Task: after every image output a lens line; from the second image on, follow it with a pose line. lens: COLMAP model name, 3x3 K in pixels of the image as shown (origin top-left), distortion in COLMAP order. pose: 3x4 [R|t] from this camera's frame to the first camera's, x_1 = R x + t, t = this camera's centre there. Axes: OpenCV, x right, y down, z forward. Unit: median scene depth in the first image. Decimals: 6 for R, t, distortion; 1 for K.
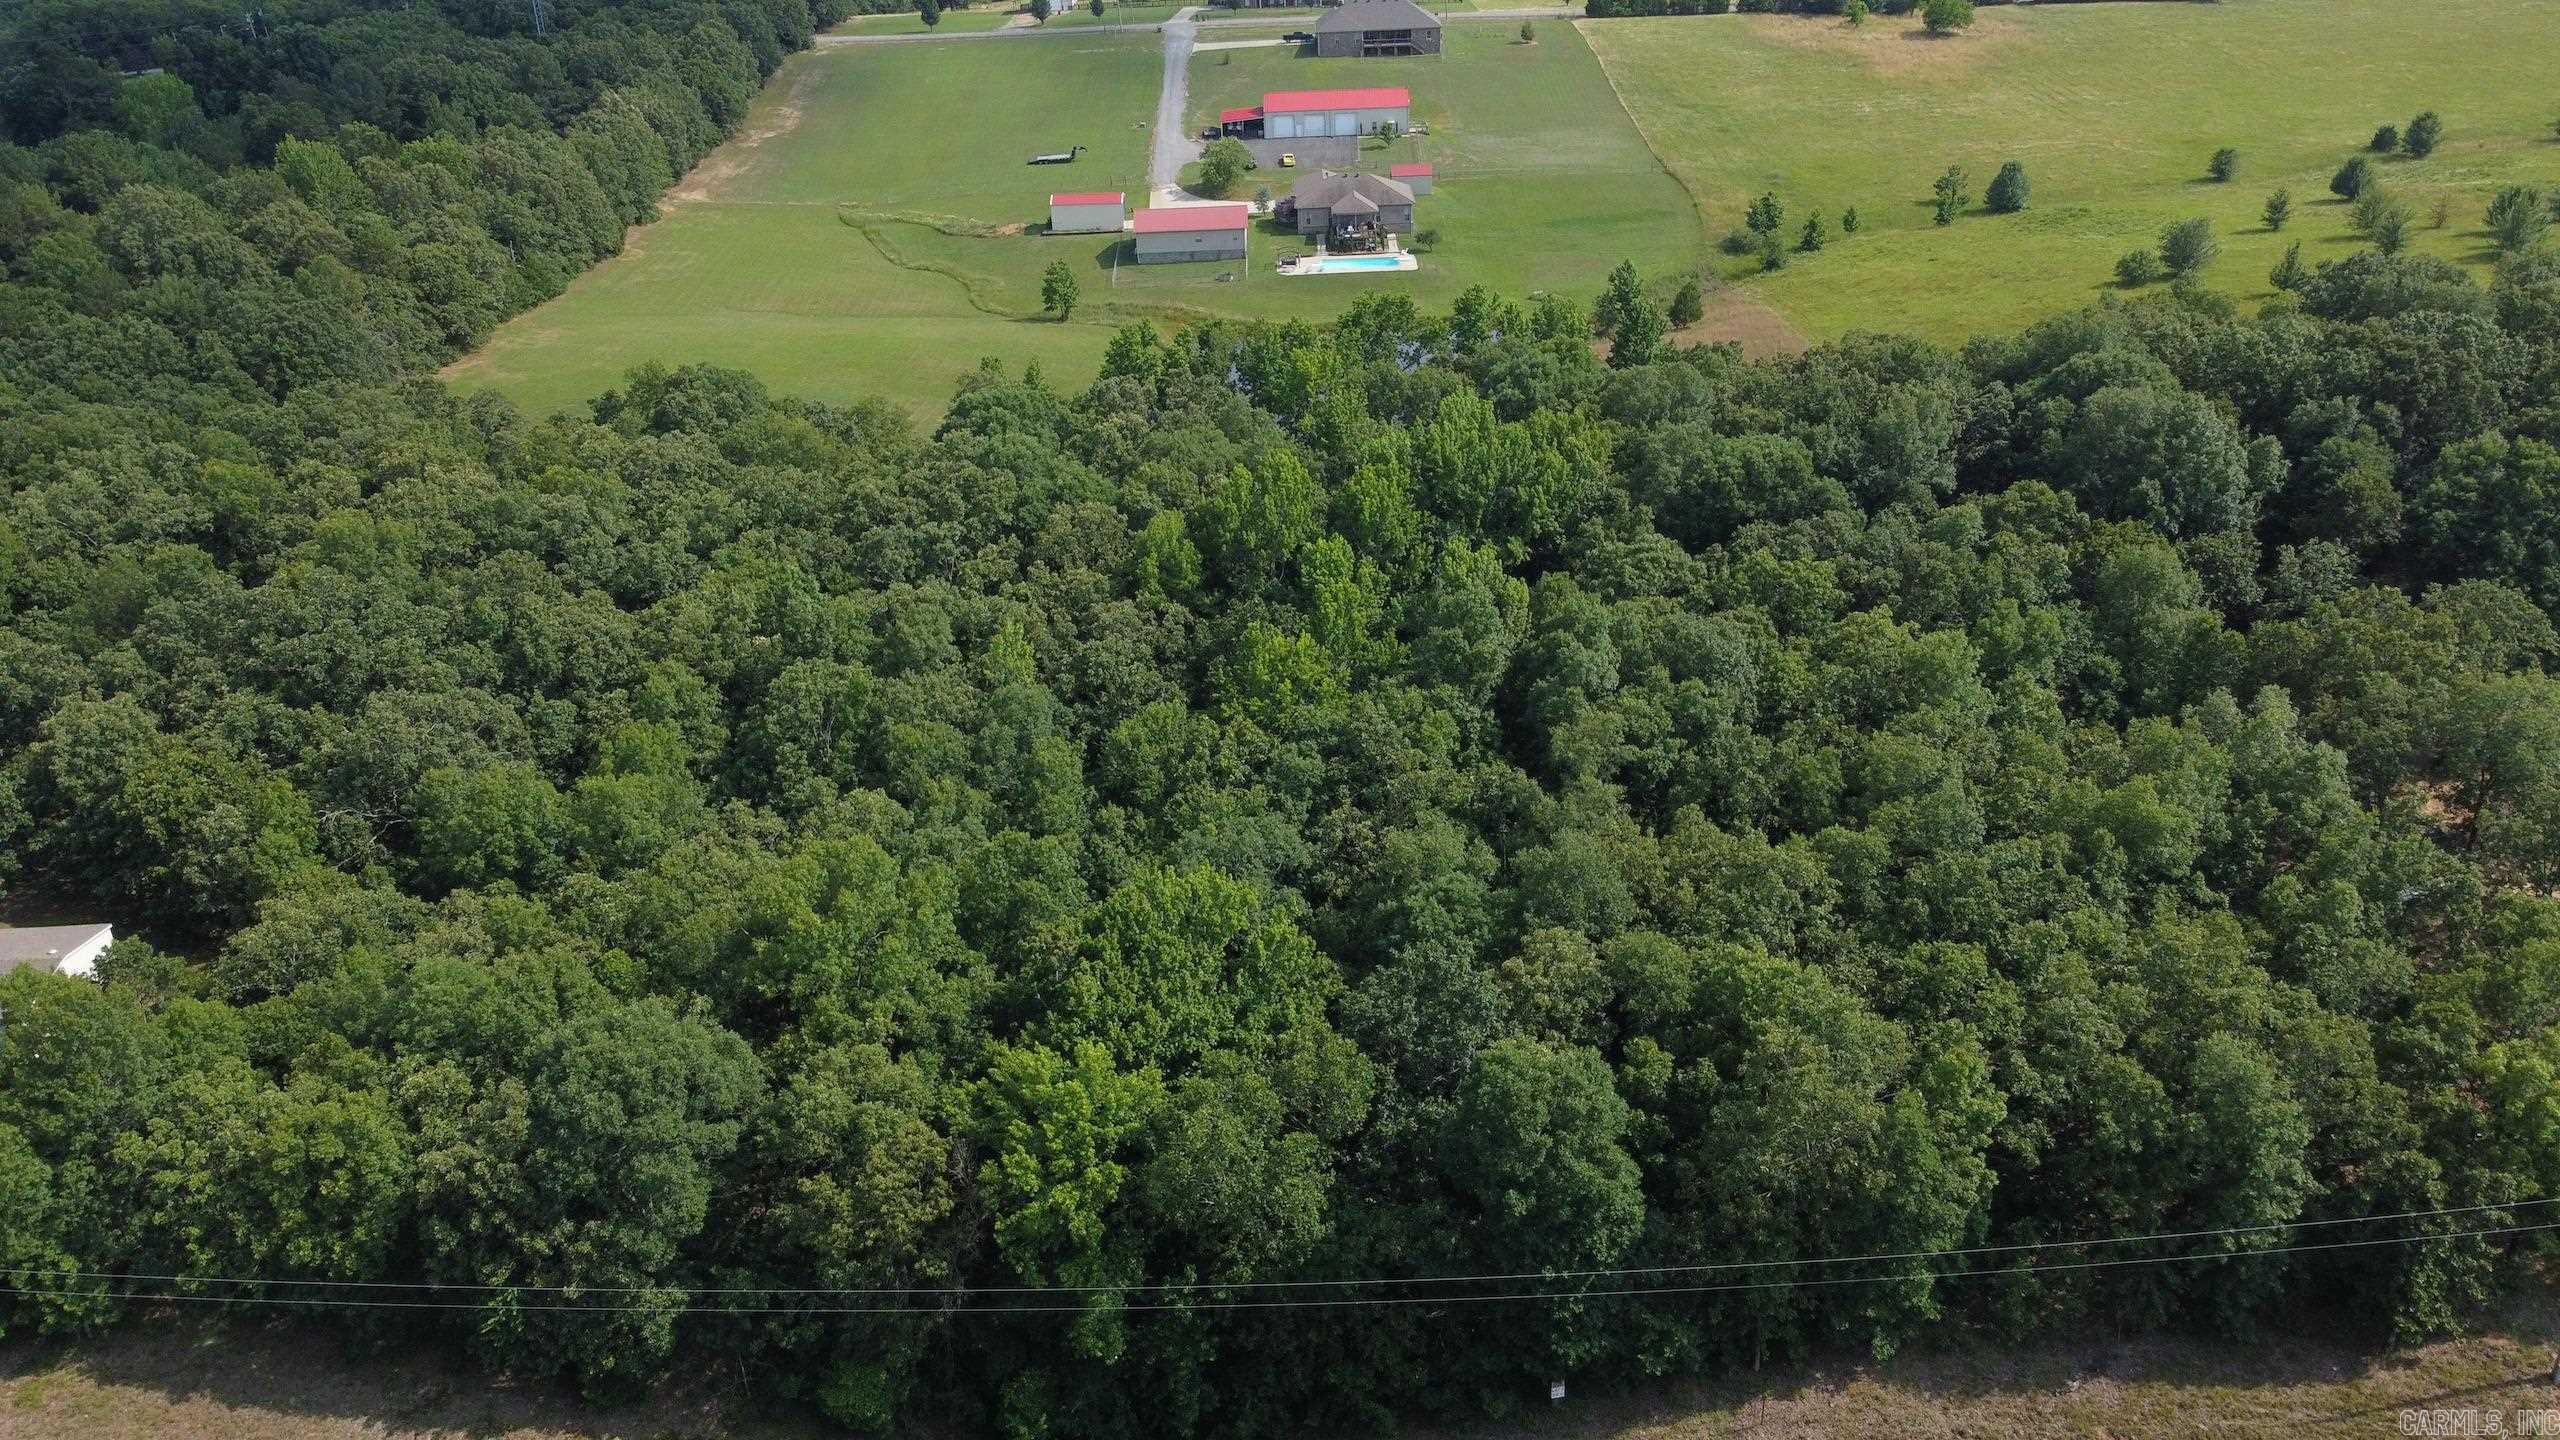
lens RADIAL K [[1961.1, 0, 1280.7], [0, 1961.1, 713.8], [0, 0, 1]] dist [-0.005478, -0.001109]
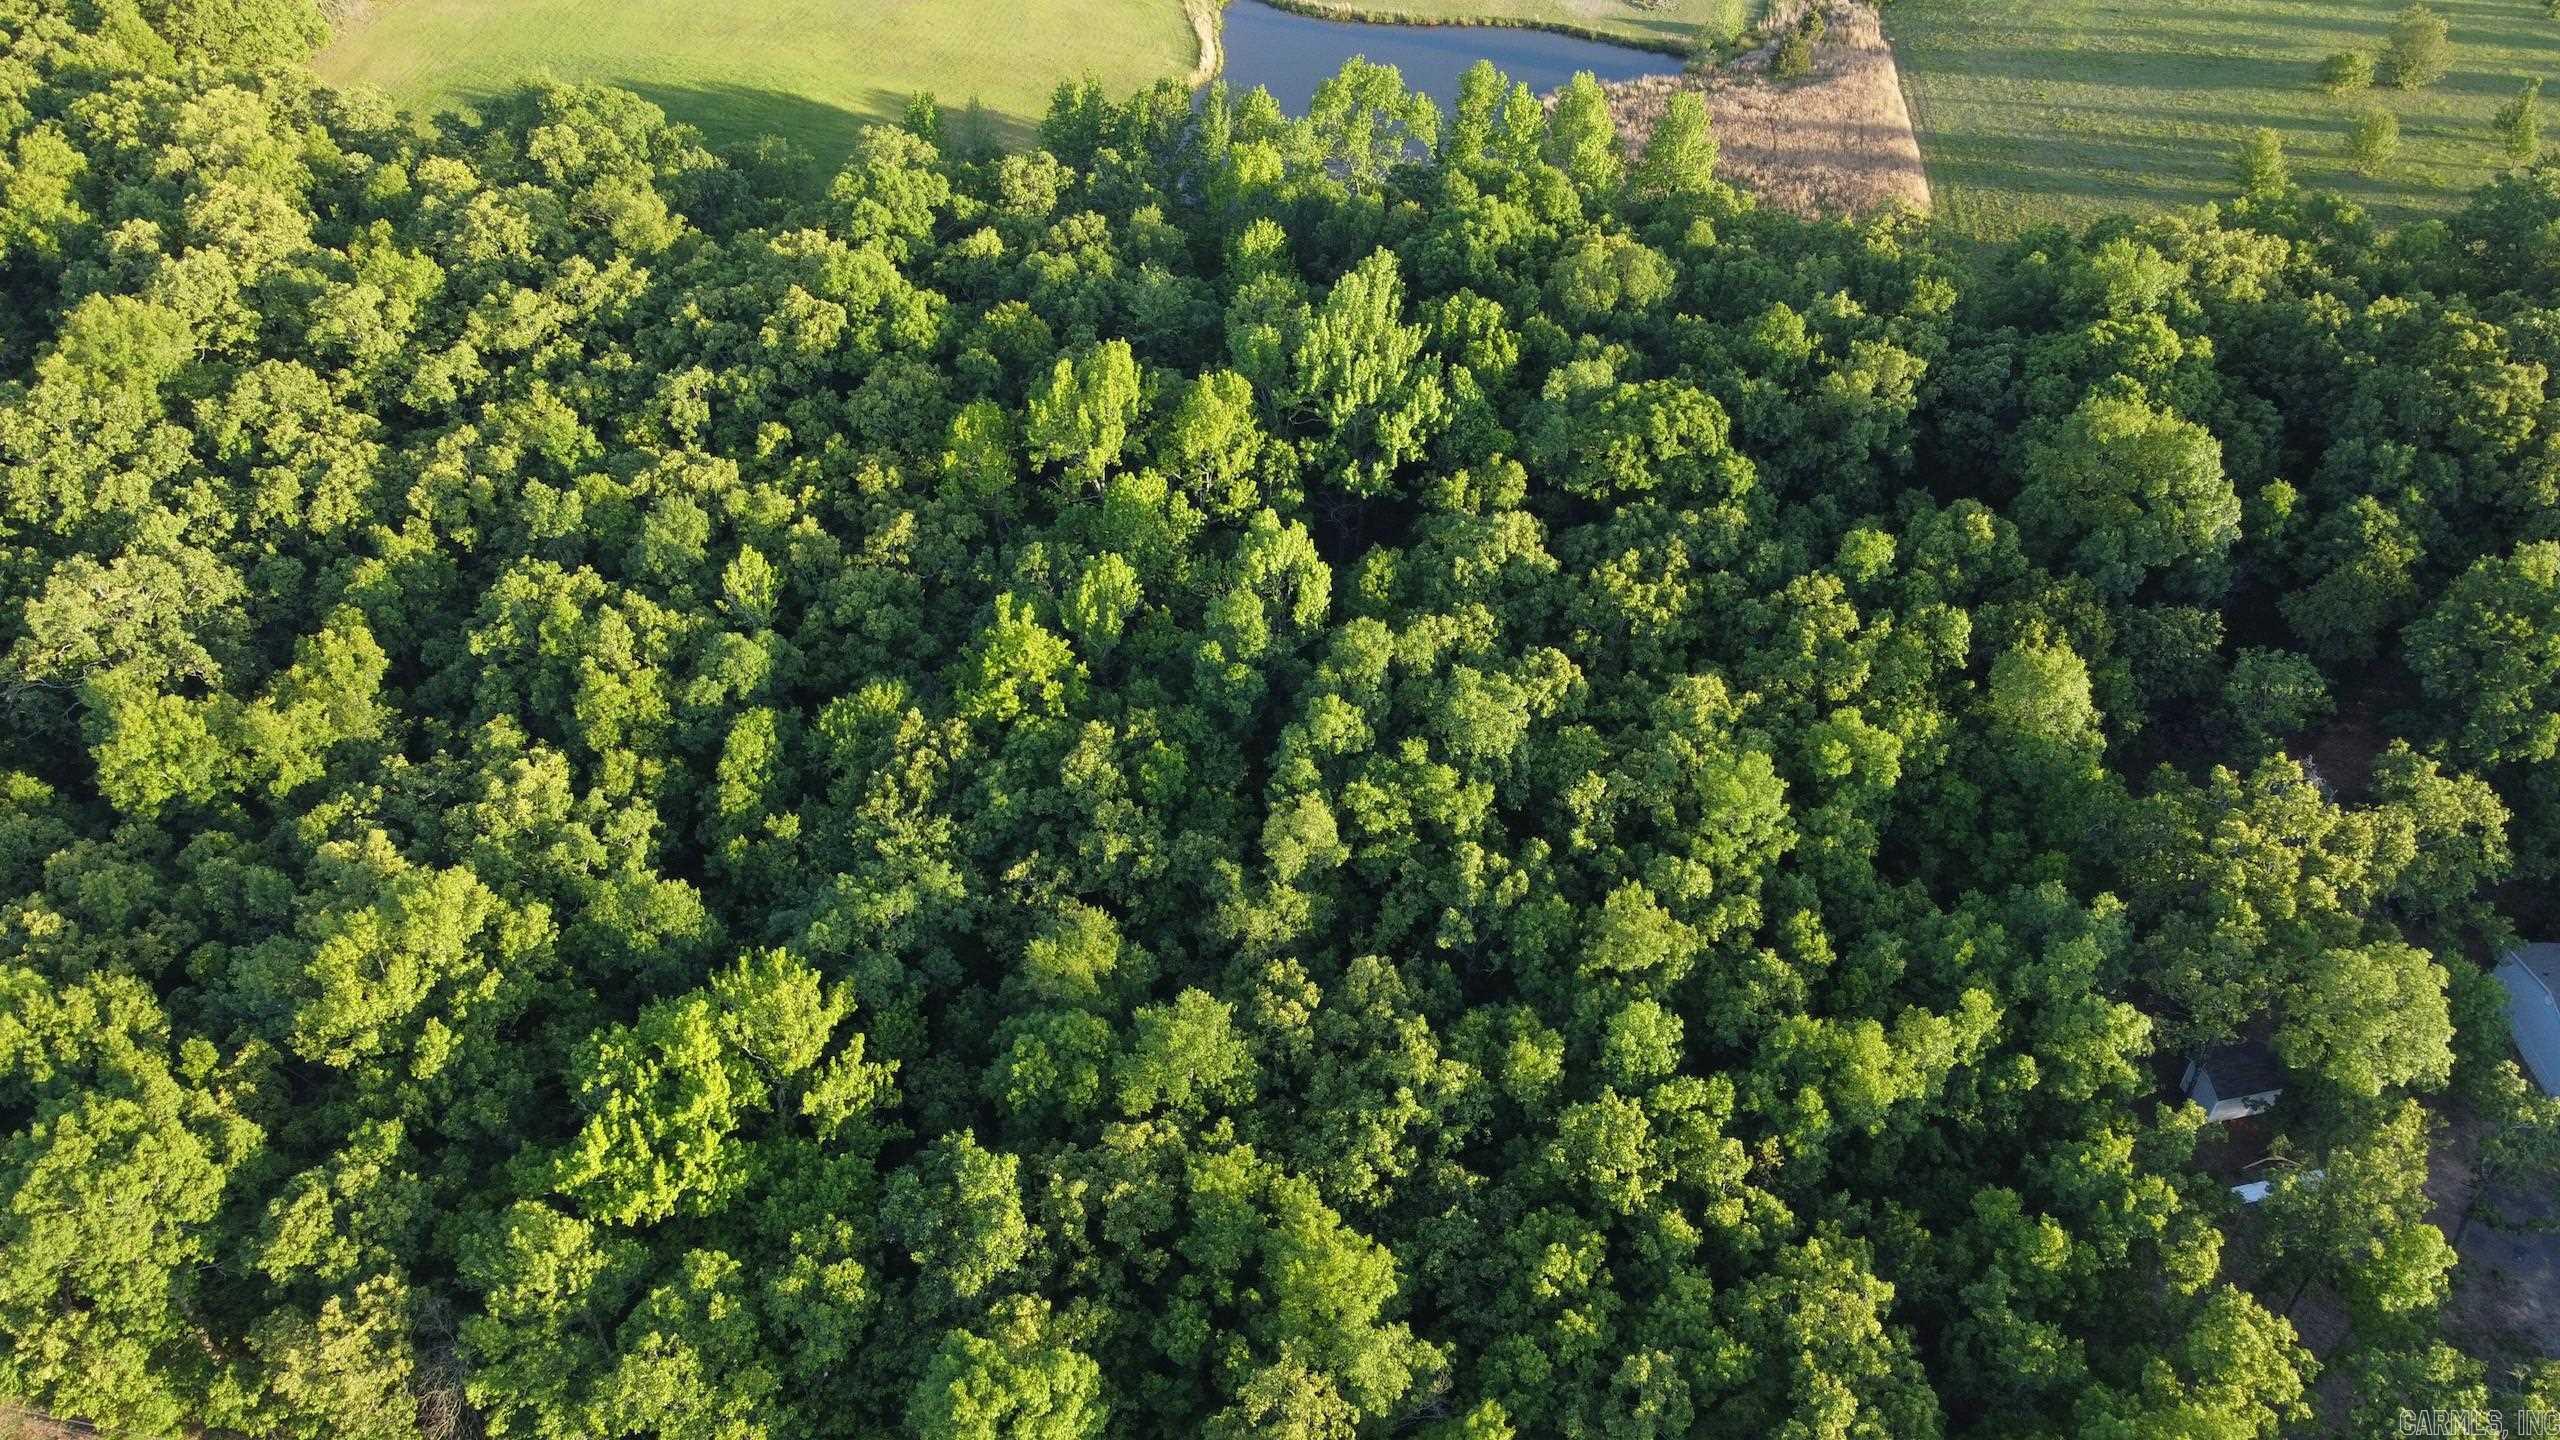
lens RADIAL K [[1961.1, 0, 1272.5], [0, 1961.1, 714.3], [0, 0, 1]] dist [-0.005478, -0.001109]
pose [[0.985394, 0.139998, -0.096948, 0.199810], [-0.110639, 0.959121, 0.260472, -0.237328], [0.129451, -0.245941, 0.960602, 0.150911]]
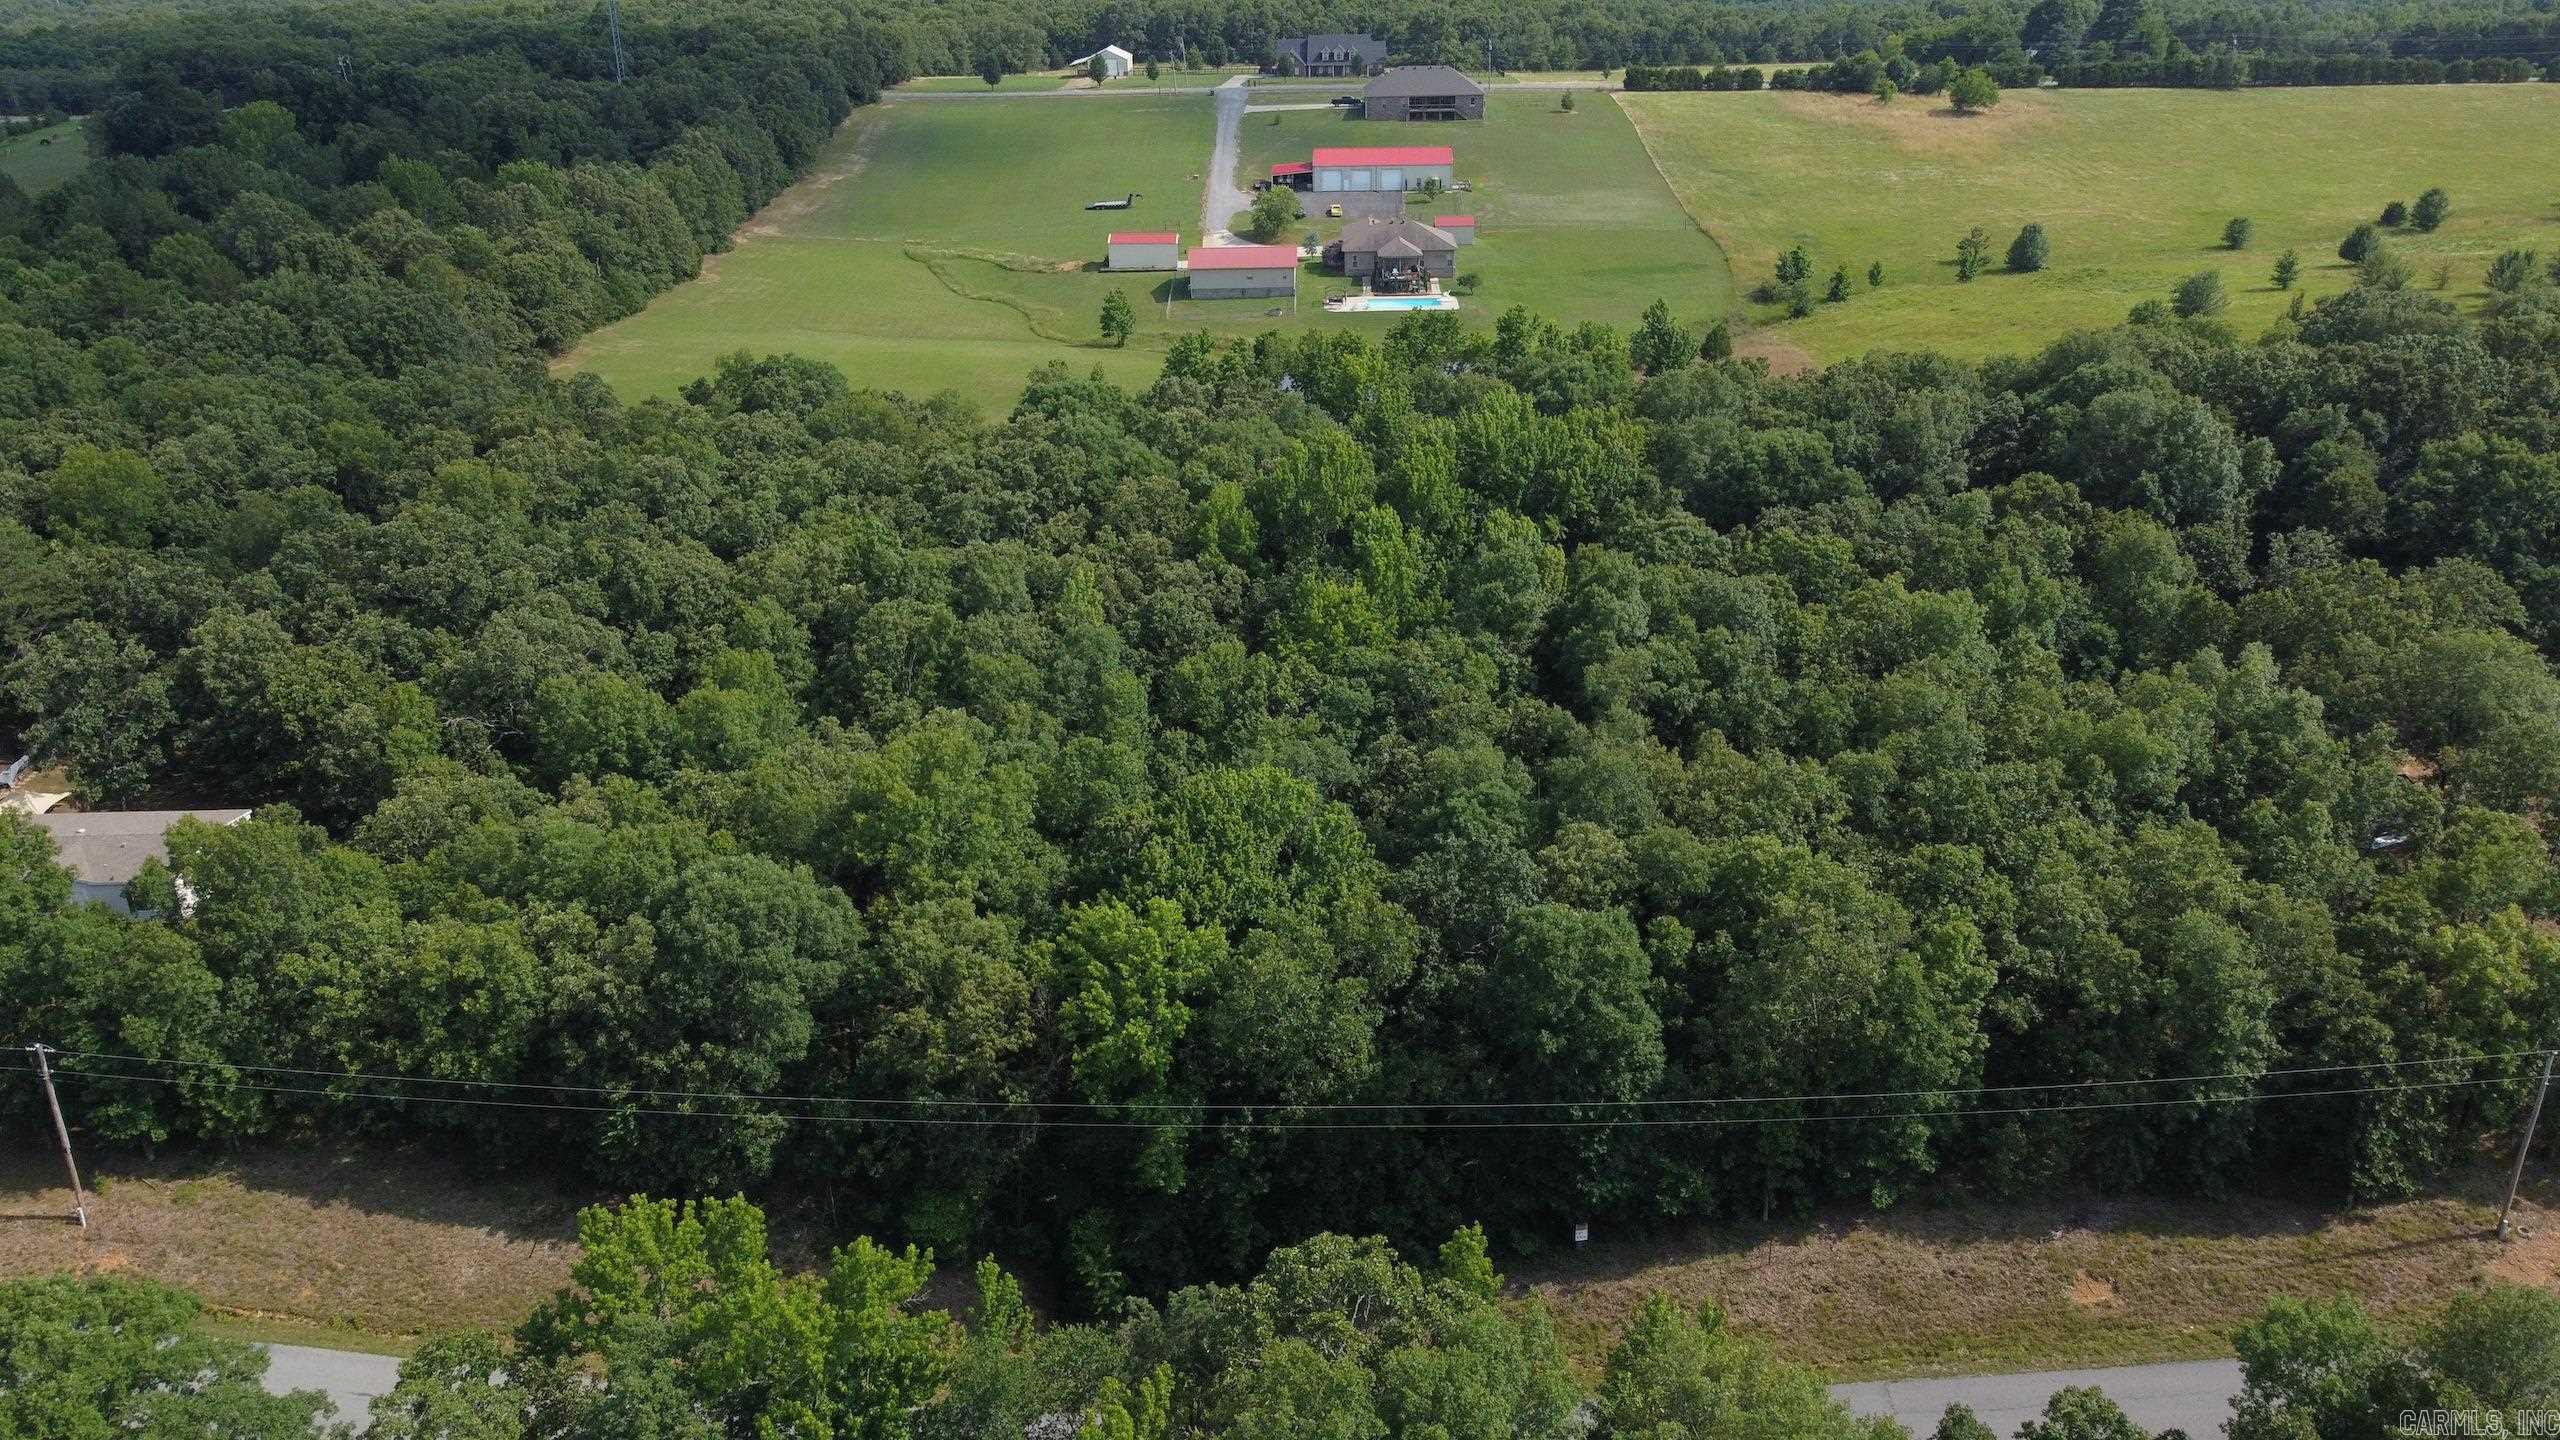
lens RADIAL K [[1961.1, 0, 1280.6], [0, 1961.1, 716.3], [0, 0, 1]] dist [-0.005478, -0.001109]
pose [[0.999552, 0.027601, -0.011573, -0.014806], [-0.028077, 0.998670, -0.043232, 0.078083], [0.010364, 0.043538, 0.998998, -0.071761]]
